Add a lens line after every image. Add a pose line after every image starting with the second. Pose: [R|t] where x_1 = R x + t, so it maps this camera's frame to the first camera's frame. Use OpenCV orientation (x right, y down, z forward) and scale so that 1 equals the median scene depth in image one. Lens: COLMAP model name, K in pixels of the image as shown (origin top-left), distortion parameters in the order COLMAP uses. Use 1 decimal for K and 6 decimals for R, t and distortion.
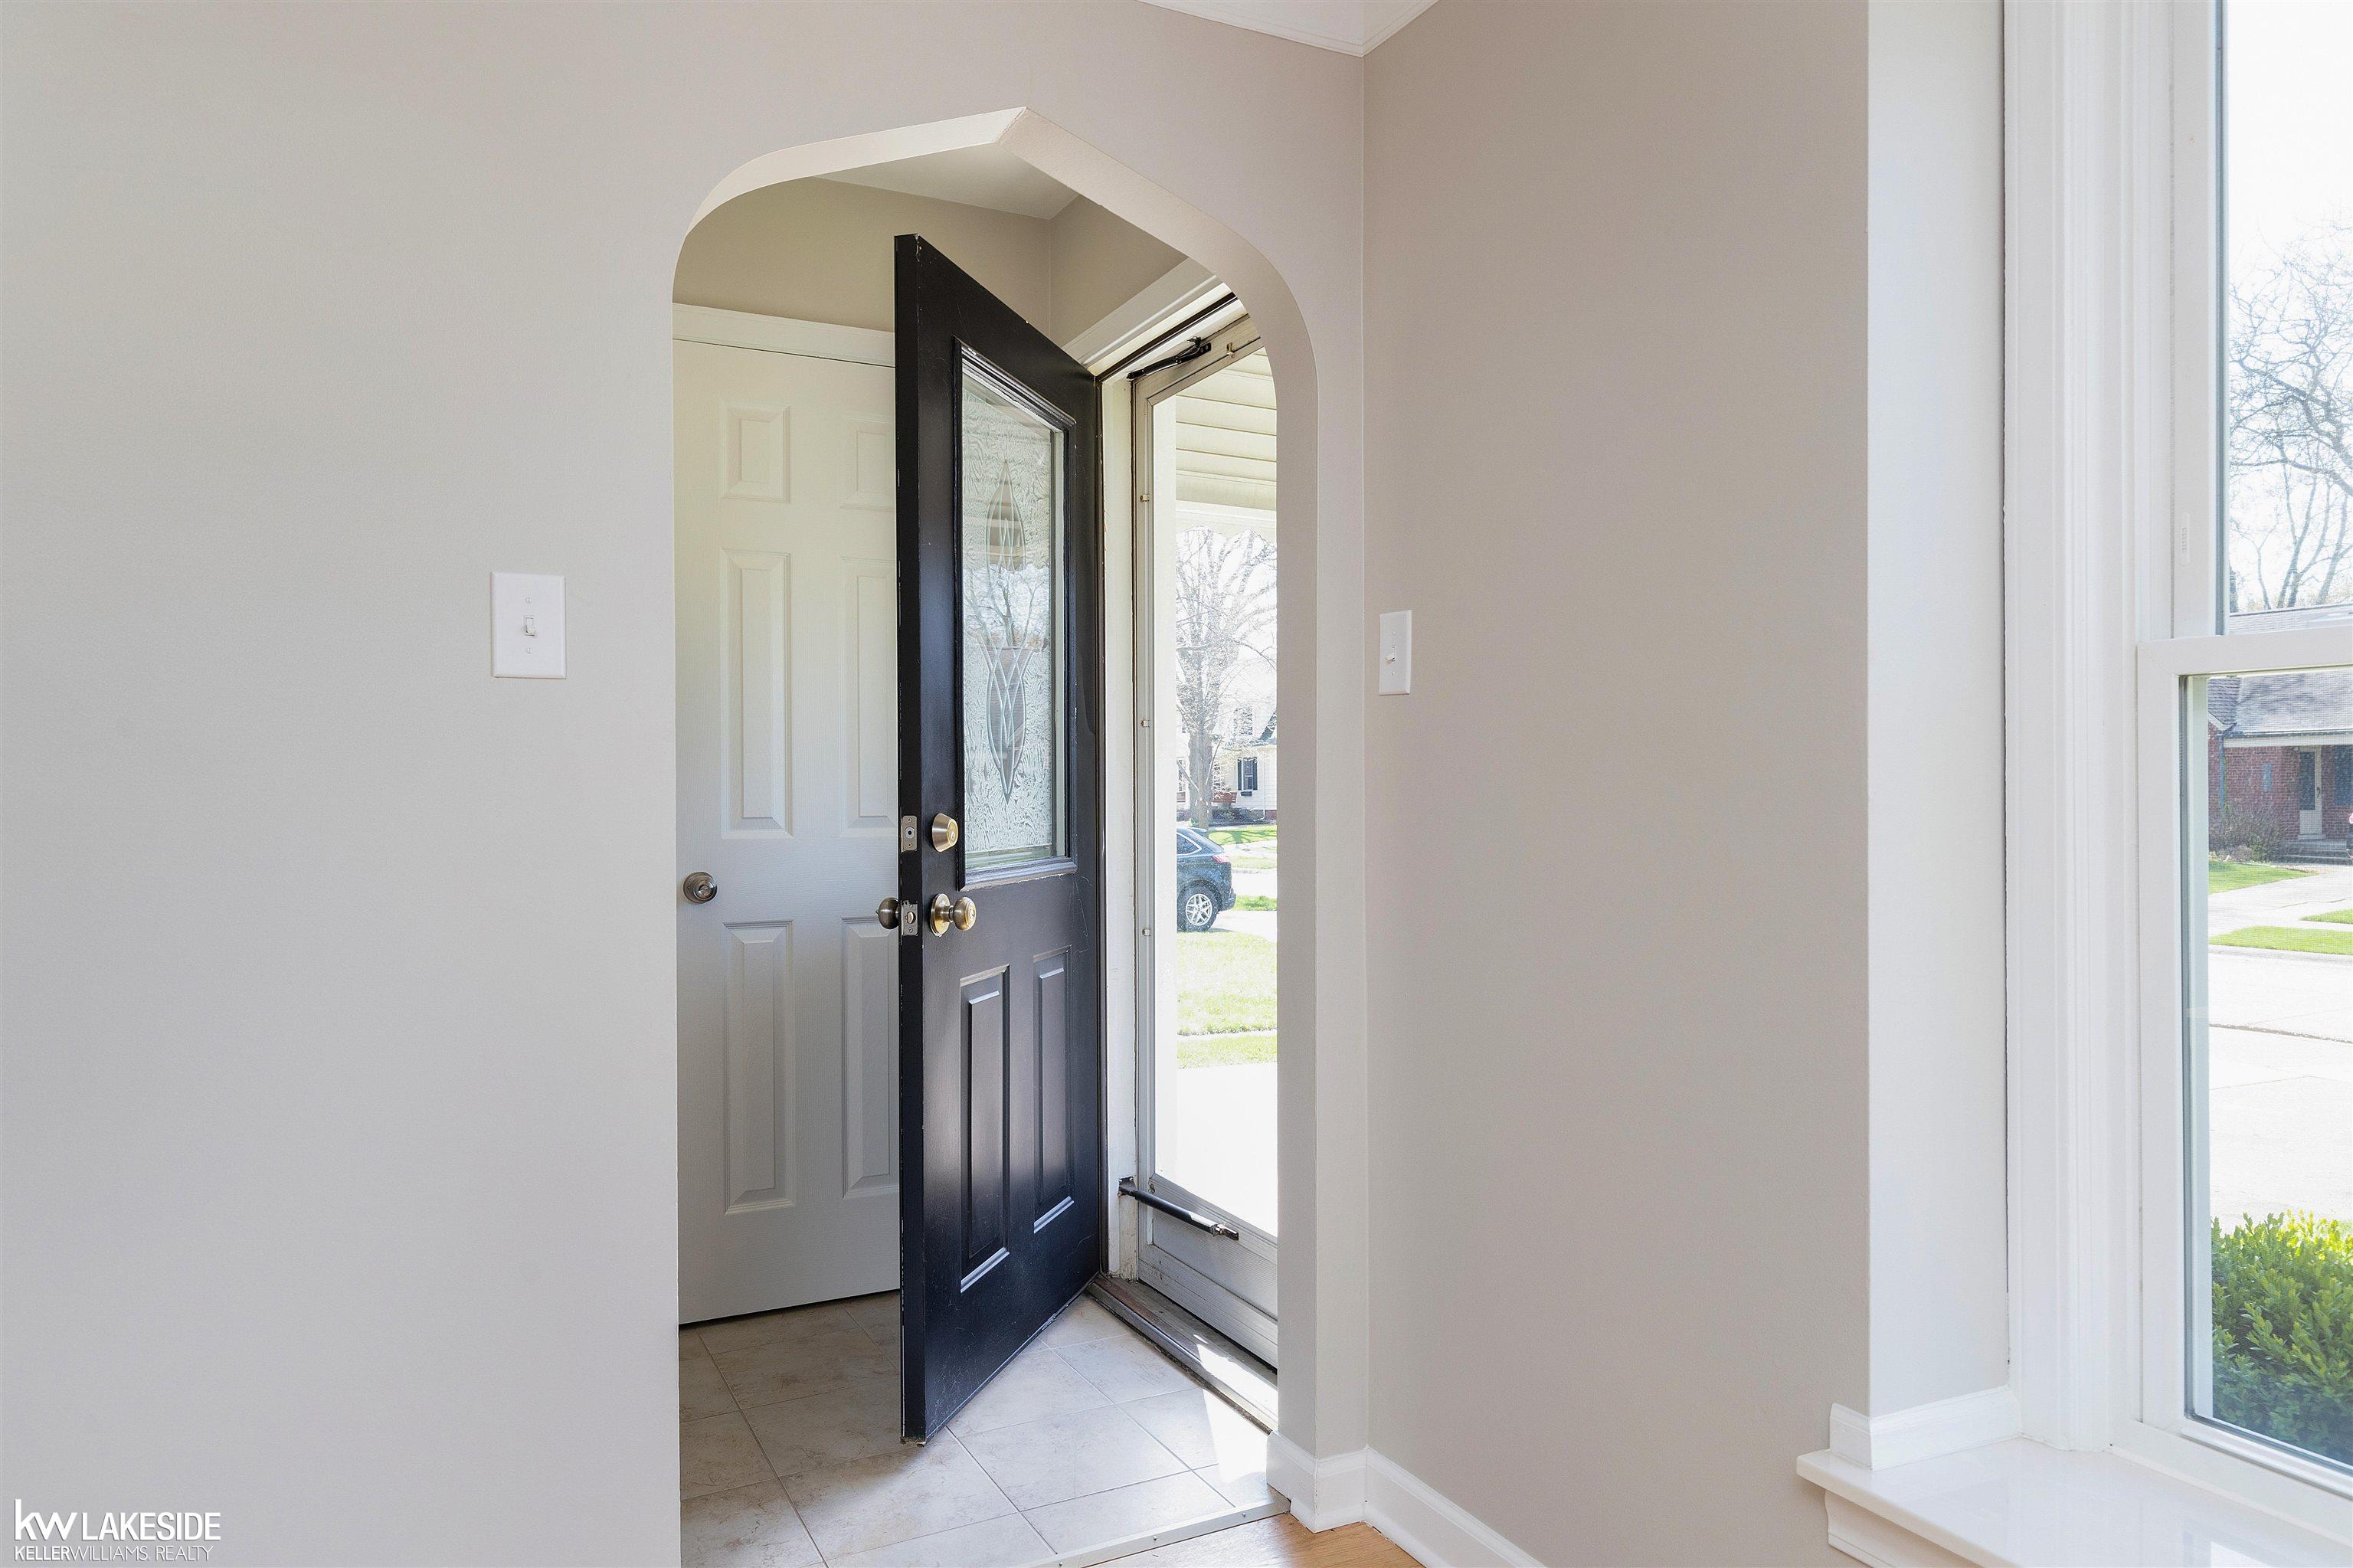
lens RADIAL K [[1510.1, 0, 1199.7], [0, 1510.1, 789.7], [0, 0, 1]] dist [0.005283, -0.002528]
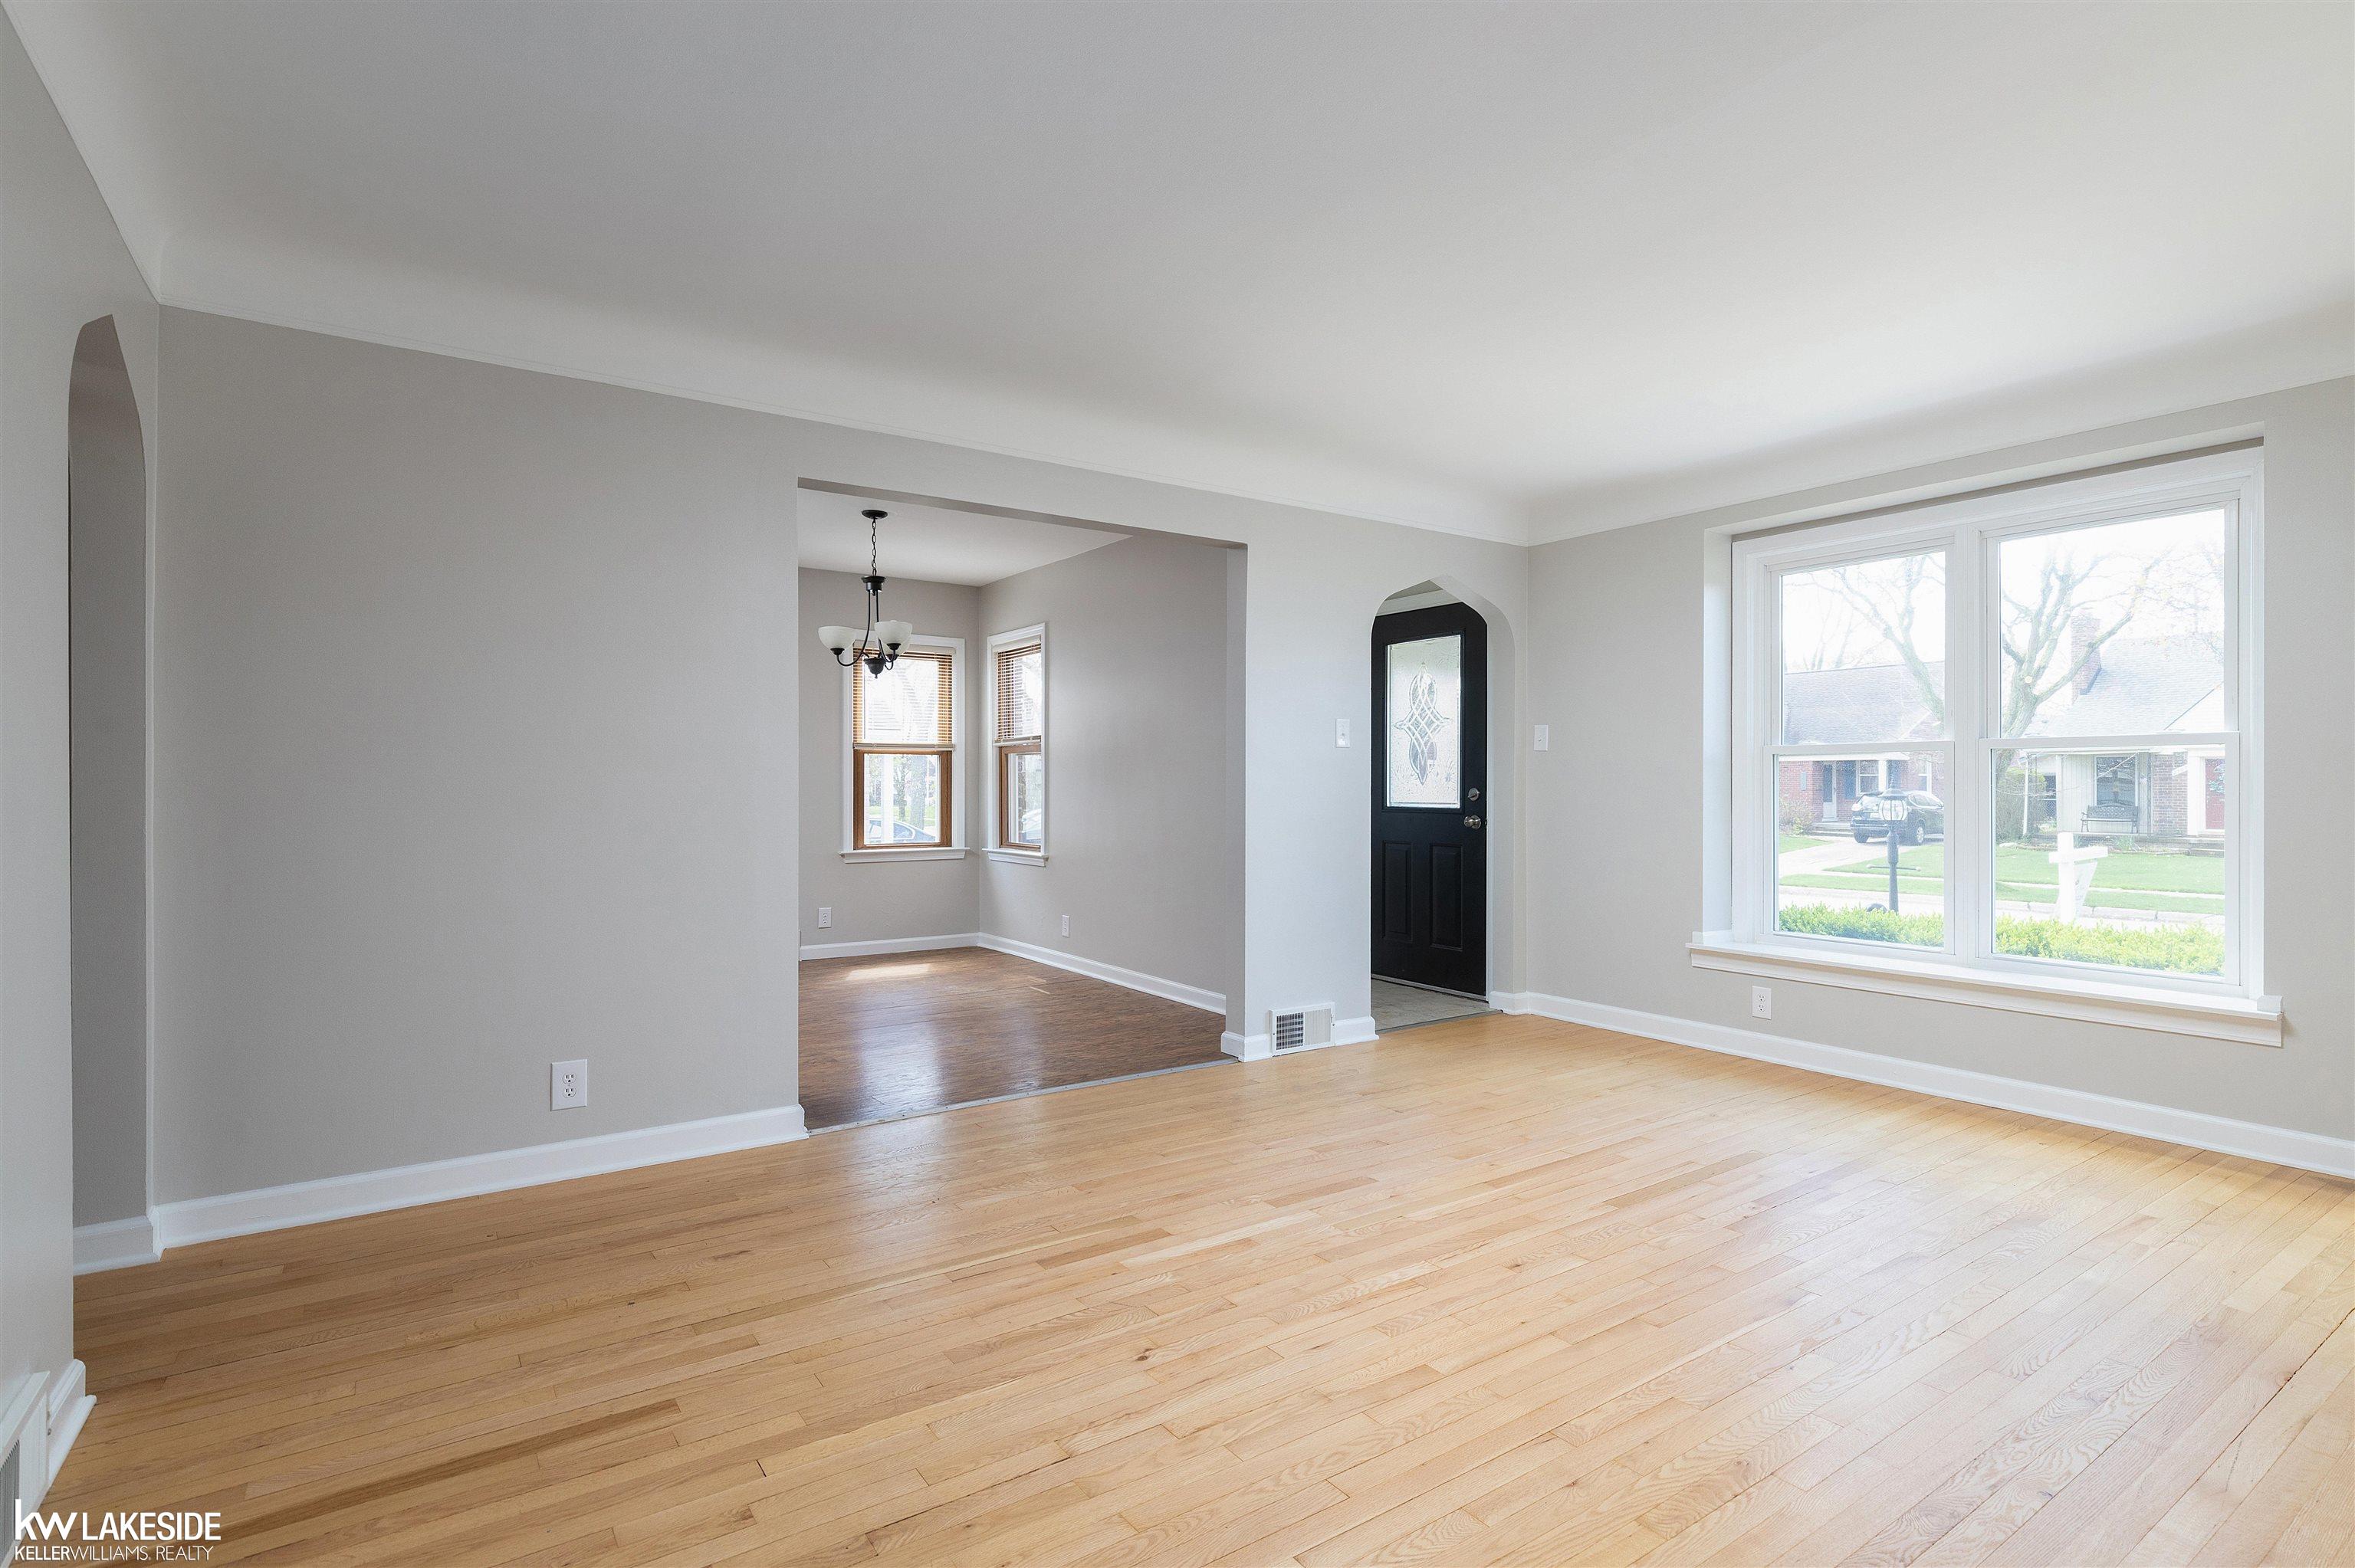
lens RADIAL K [[1154.8, 0, 1191.4], [0, 1154.8, 779.1], [0, 0, 1]] dist [0.003860, -0.000692]
pose [[0.991991, 0.007326, 0.126097, -0.725978], [-0.006656, 0.999961, -0.005732, 0.011112], [-0.126134, 0.004847, 0.992001, -1.058503]]
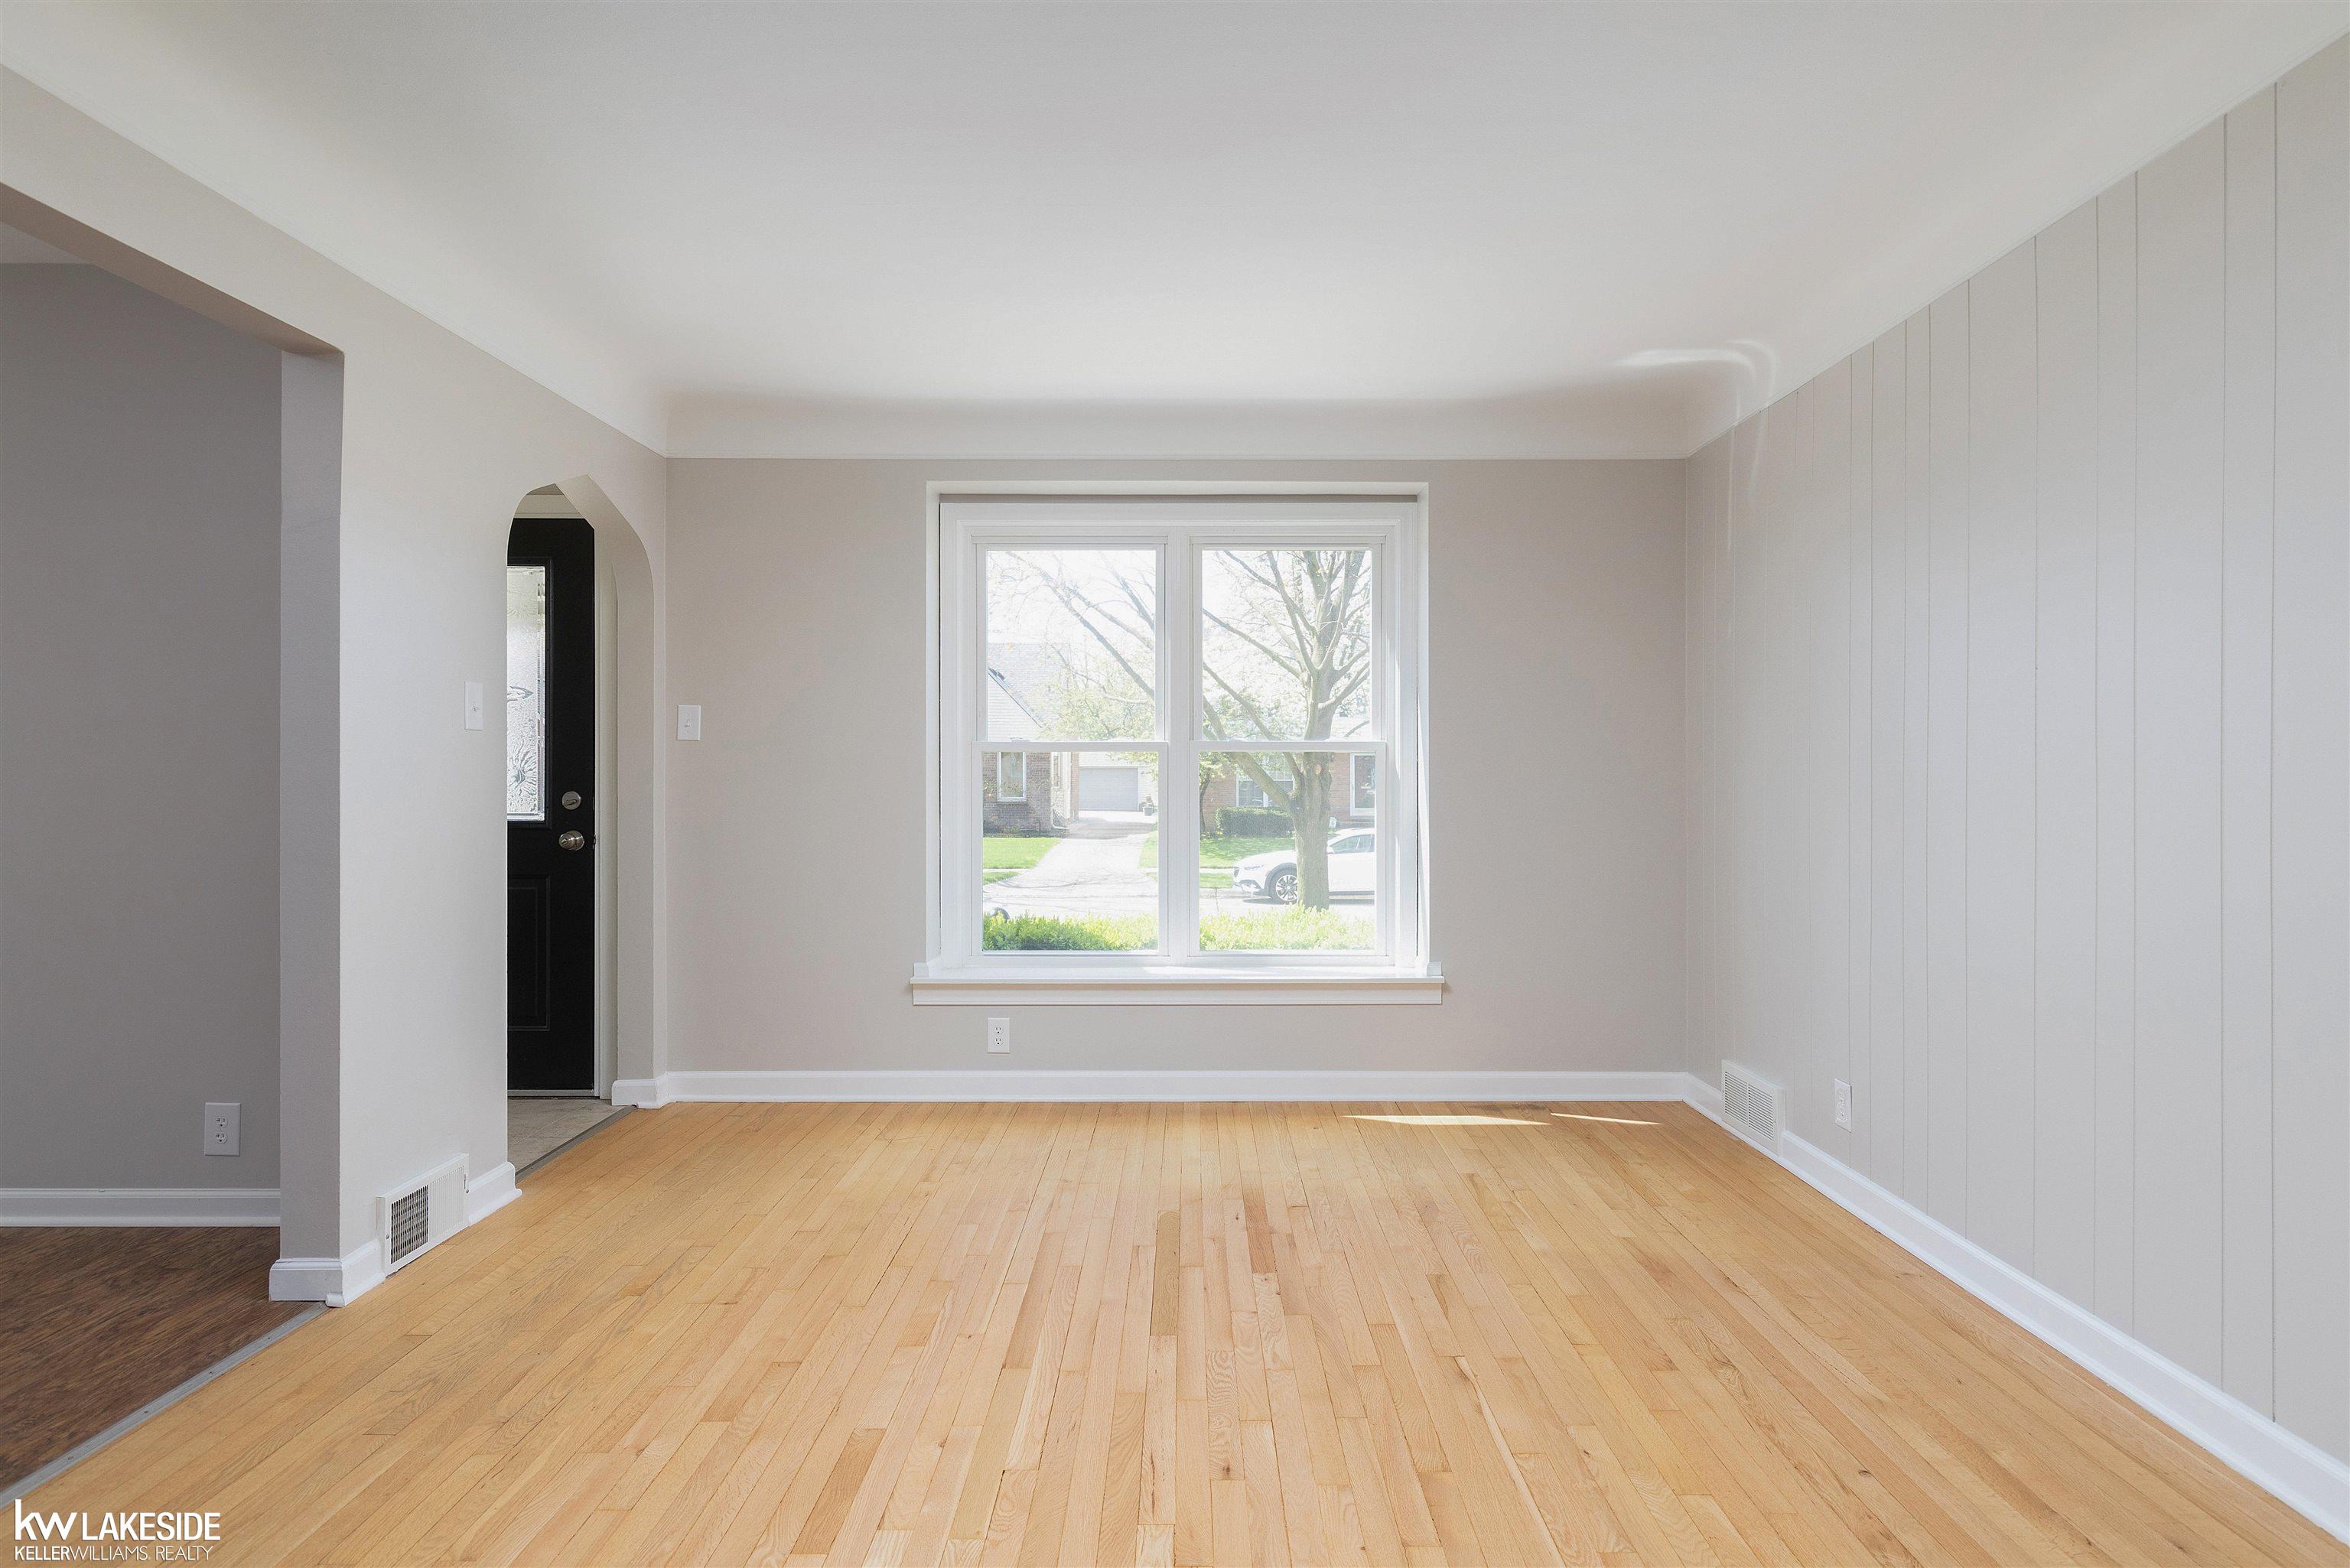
lens RADIAL K [[1285.8, 0, 1190.8], [0, 1285.8, 772.8], [0, 0, 1]] dist [0.002381, 0.001908]
pose [[0.459852, 0.007547, 0.887963, -1.023746], [-0.003745, 0.999971, -0.006560, -0.003244], [-0.887988, -0.000308, 0.459867, -0.483203]]
